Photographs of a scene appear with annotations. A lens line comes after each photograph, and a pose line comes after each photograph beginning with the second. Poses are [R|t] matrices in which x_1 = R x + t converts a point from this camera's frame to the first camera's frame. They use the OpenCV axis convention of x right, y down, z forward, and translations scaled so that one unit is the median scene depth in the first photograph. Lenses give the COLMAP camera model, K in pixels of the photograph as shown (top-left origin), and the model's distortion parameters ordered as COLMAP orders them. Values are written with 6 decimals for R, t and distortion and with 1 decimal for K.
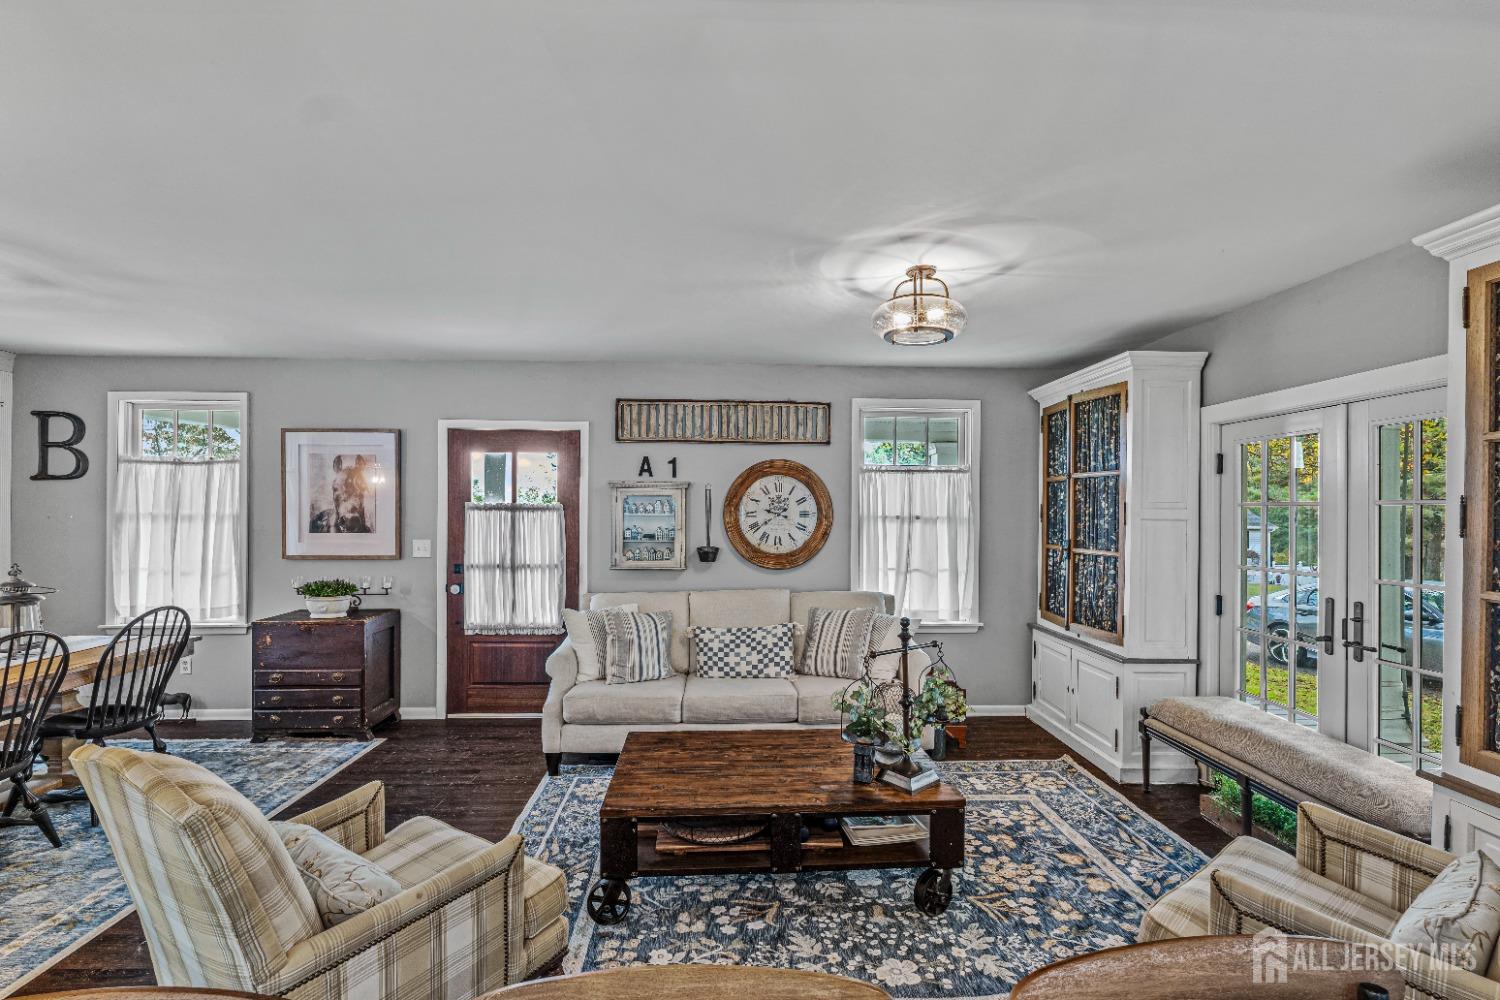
lens RADIAL K [[655.8, 0, 755.4], [0, 655.8, 508.7], [0, 0, 1]] dist [-0.006434, -0.000088]
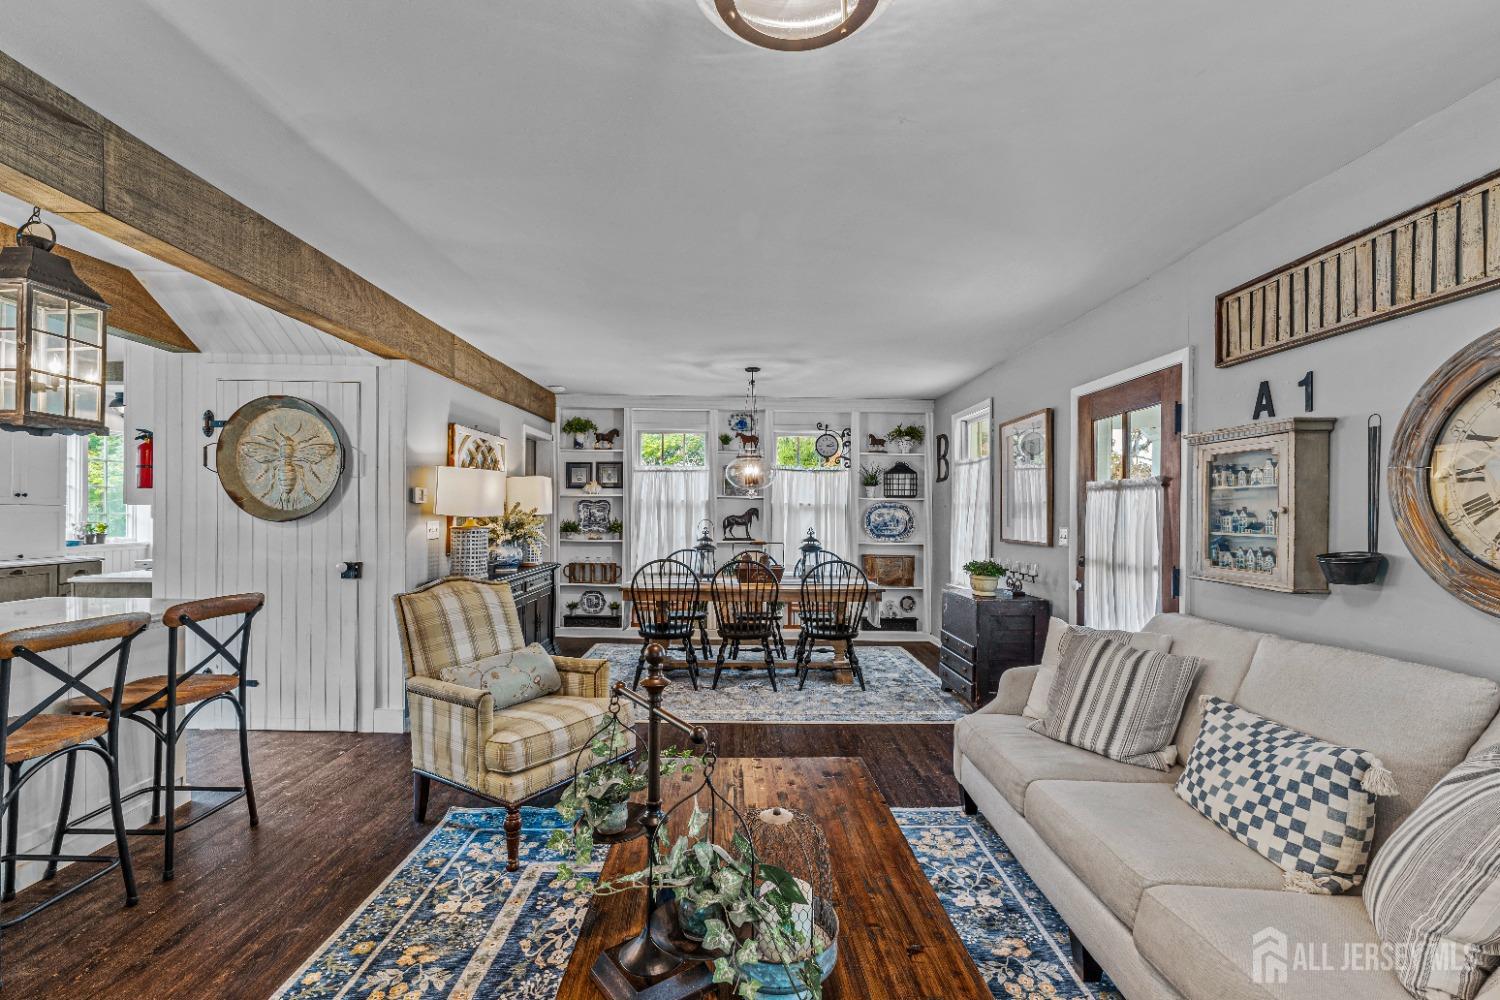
lens RADIAL K [[655.8, 0, 741.5], [0, 655.8, 513.0], [0, 0, 1]] dist [-0.006434, -0.000088]
pose [[-0.044081, -0.006045, -0.999010, 0.415229], [-0.010798, 0.999926, -0.005574, 0.039401], [0.998970, 0.010542, -0.044144, 0.617659]]
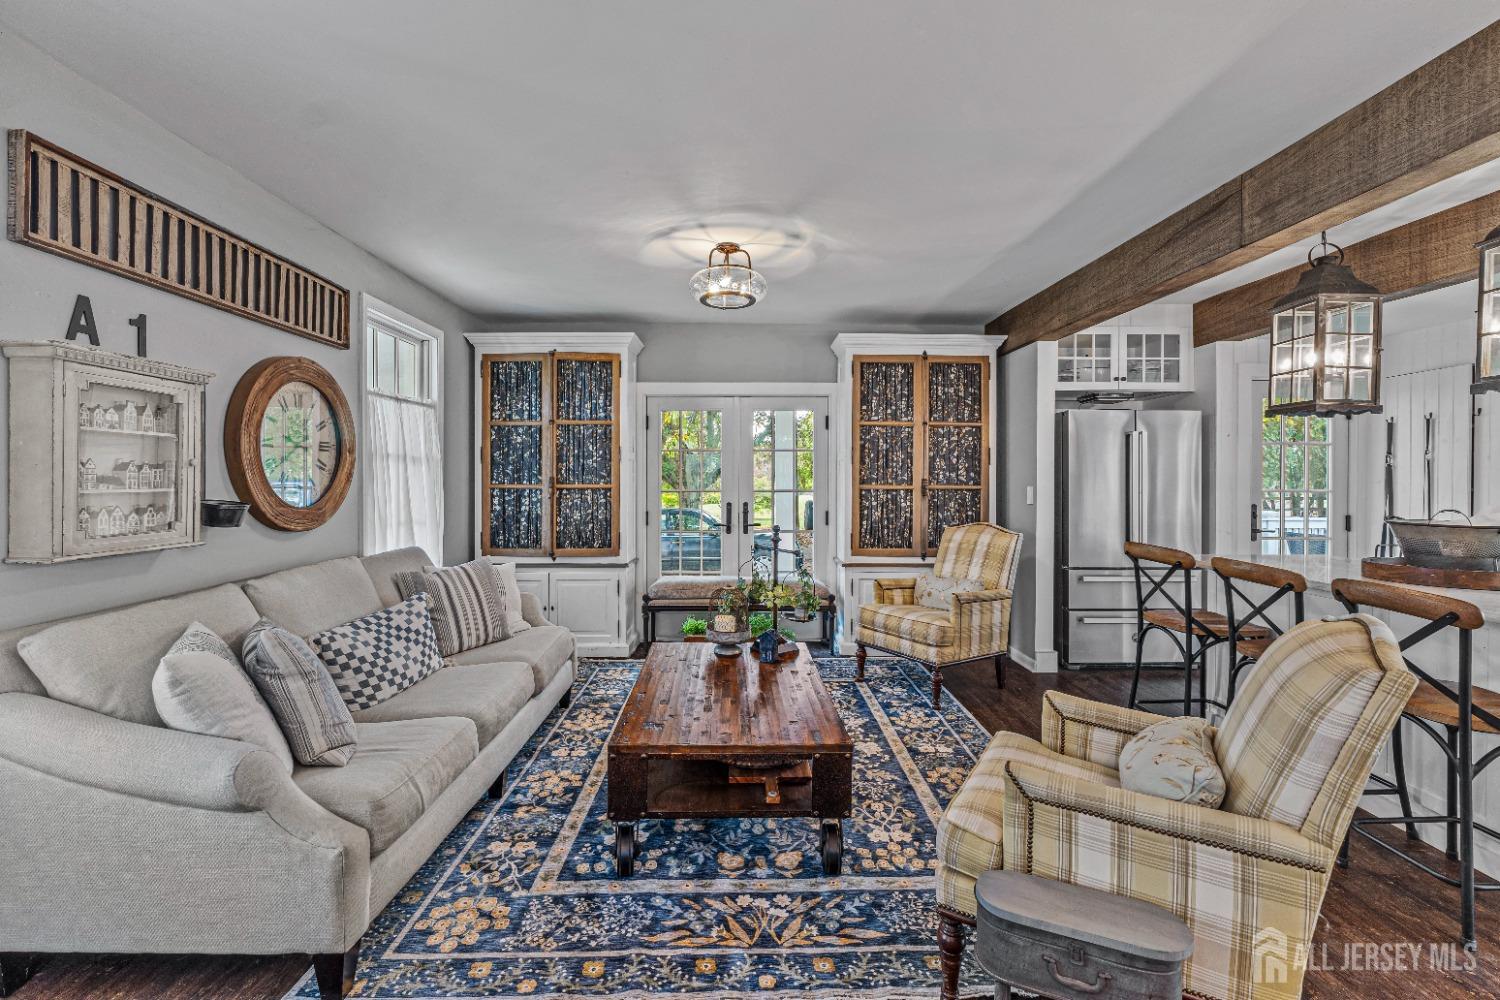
lens RADIAL K [[655.8, 0, 747.0], [0, 655.8, 485.9], [0, 0, 1]] dist [-0.006434, -0.000088]
pose [[0.034359, -0.018025, 0.999247, -0.608366], [-0.003098, 0.999831, 0.018142, 0.037239], [-0.999405, -0.003719, 0.034297, 0.576472]]
